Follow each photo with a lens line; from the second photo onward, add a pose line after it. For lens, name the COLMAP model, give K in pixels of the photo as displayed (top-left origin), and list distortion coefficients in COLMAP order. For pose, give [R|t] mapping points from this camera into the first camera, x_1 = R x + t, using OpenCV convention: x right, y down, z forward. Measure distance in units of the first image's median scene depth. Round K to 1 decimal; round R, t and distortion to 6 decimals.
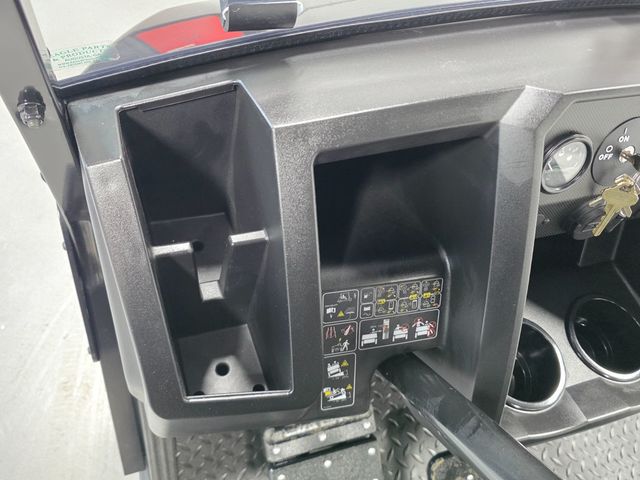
lens RADIAL K [[514.5, 0, 318.3], [0, 514.5, 241.2], [0, 0, 1]] dist [0.054912, -0.057291]
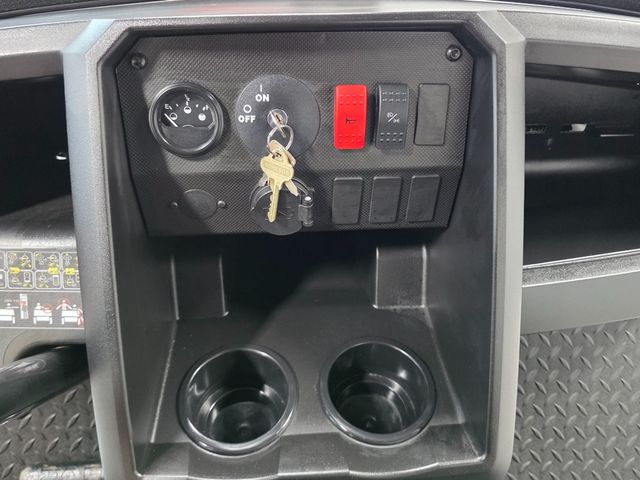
lens RADIAL K [[514.5, 0, 323.9], [0, 514.5, 241.2], [0, 0, 1]] dist [0.054912, -0.057291]
pose [[0.963486, 0.050191, -0.263011, 0.867554], [-0.119061, 0.960130, -0.252932, 0.230155], [0.239830, 0.275011, 0.931048, 0.258970]]
